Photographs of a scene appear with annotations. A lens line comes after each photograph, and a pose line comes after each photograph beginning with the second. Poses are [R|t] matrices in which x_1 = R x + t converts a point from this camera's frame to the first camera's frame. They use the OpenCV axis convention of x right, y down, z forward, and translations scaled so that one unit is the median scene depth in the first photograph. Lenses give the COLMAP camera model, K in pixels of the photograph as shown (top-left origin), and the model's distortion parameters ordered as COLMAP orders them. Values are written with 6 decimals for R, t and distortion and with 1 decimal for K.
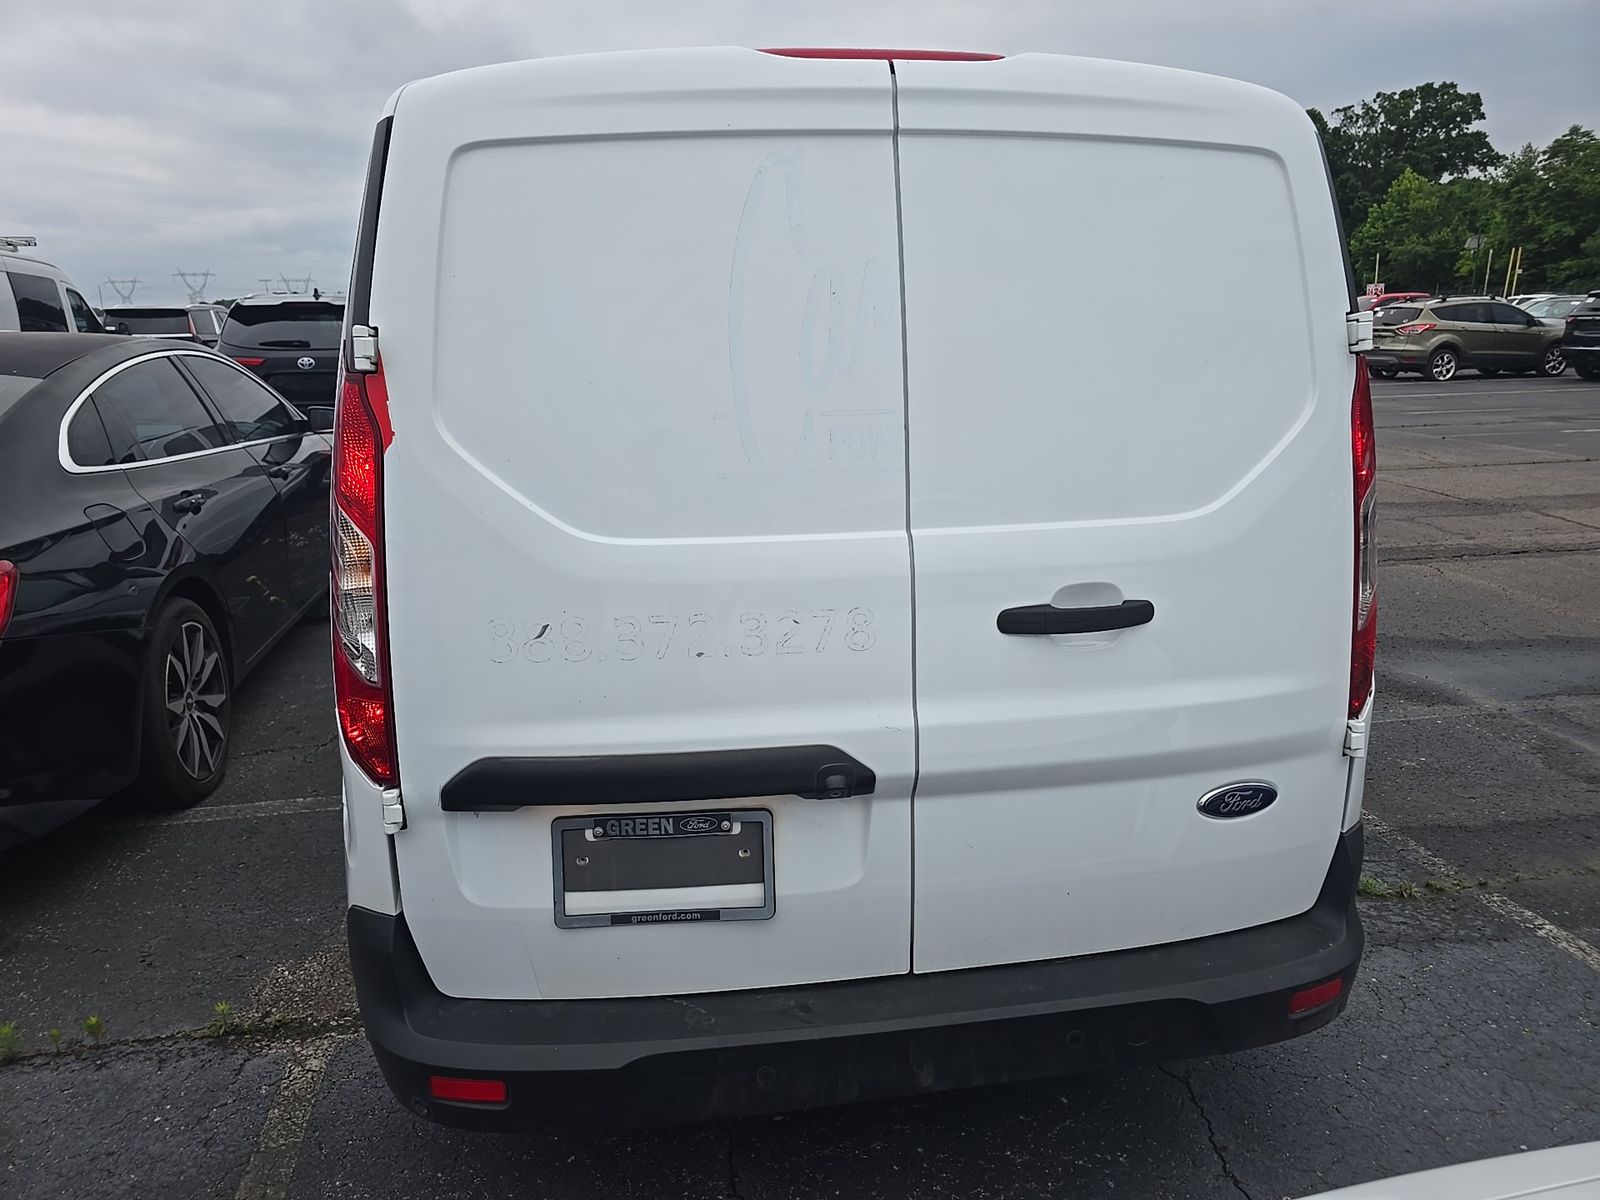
lens RADIAL K [[1071.0, 0, 800.0], [0, 1071.0, 600.0], [0, 0, 1]] dist [0.076558, -0.070383]
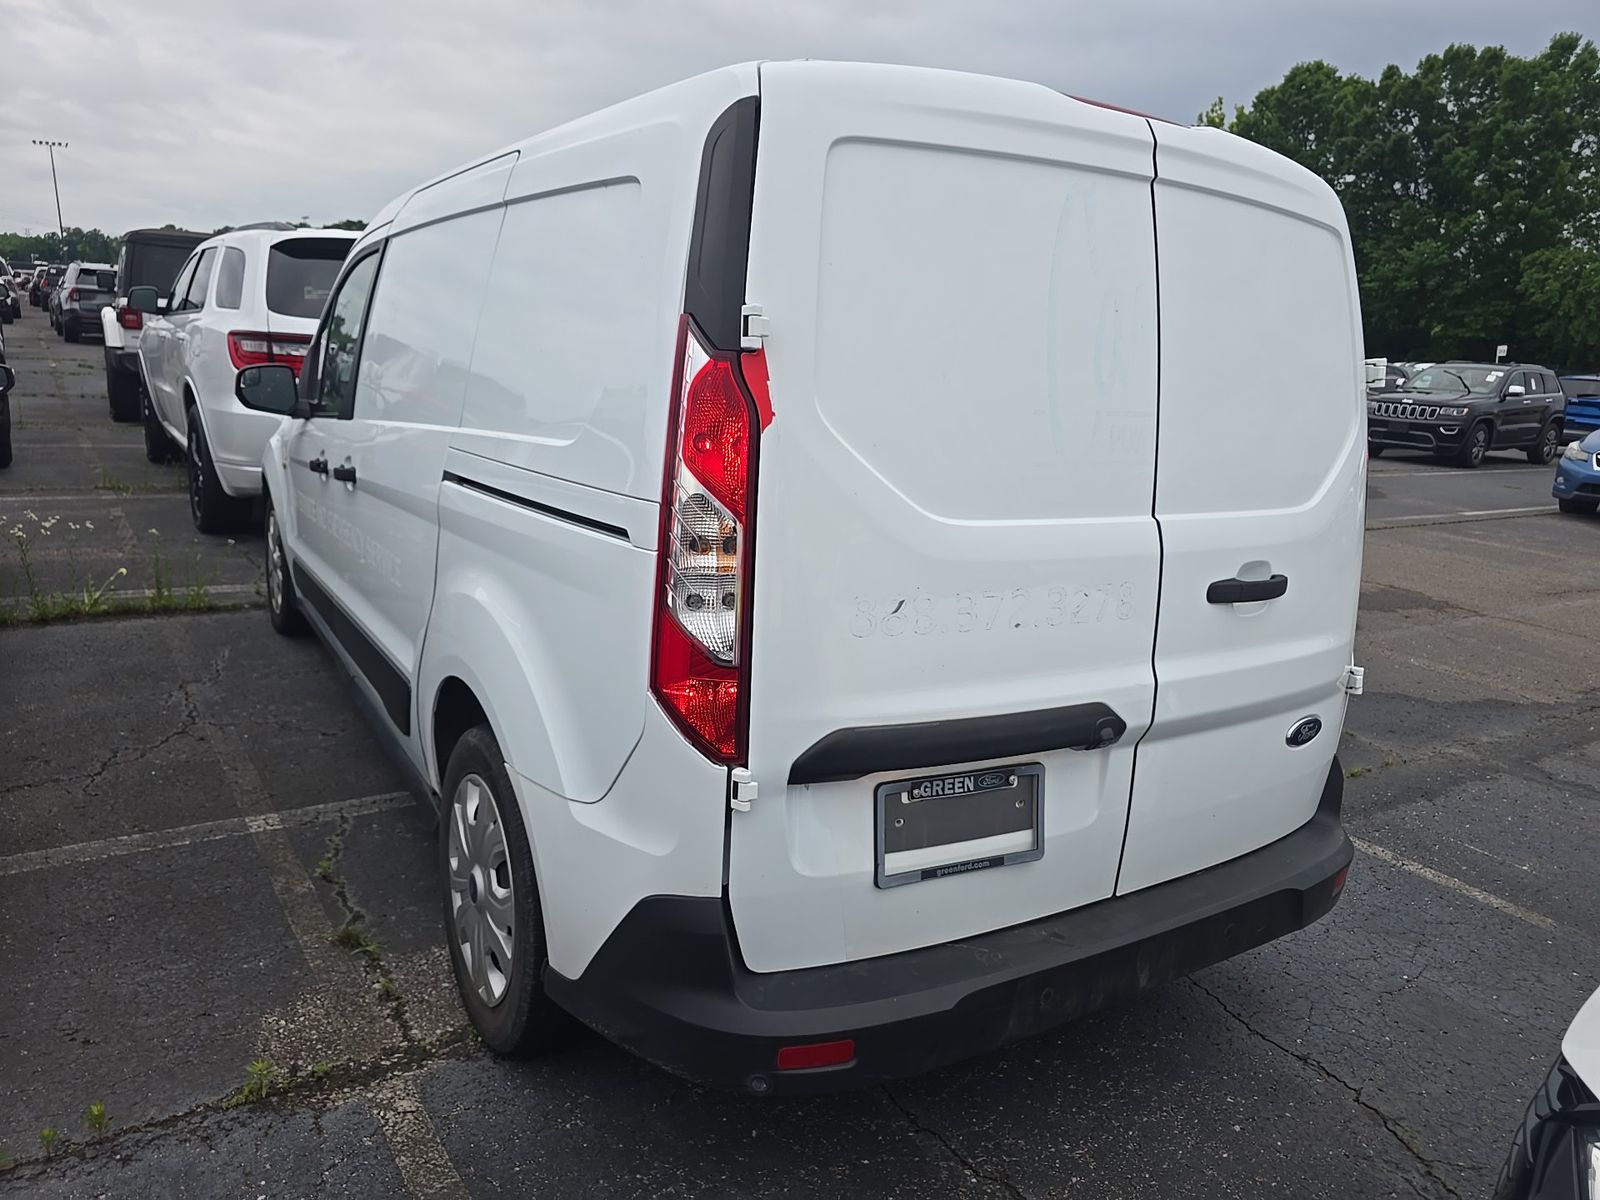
lens RADIAL K [[1071.0, 0, 800.0], [0, 1071.0, 600.0], [0, 0, 1]] dist [0.076558, -0.070383]
pose [[0.916222, -0.016020, 0.400351, -0.712377], [0.016033, 0.999866, 0.003317, 0.016564], [-0.400350, 0.003380, 0.916356, 0.064798]]
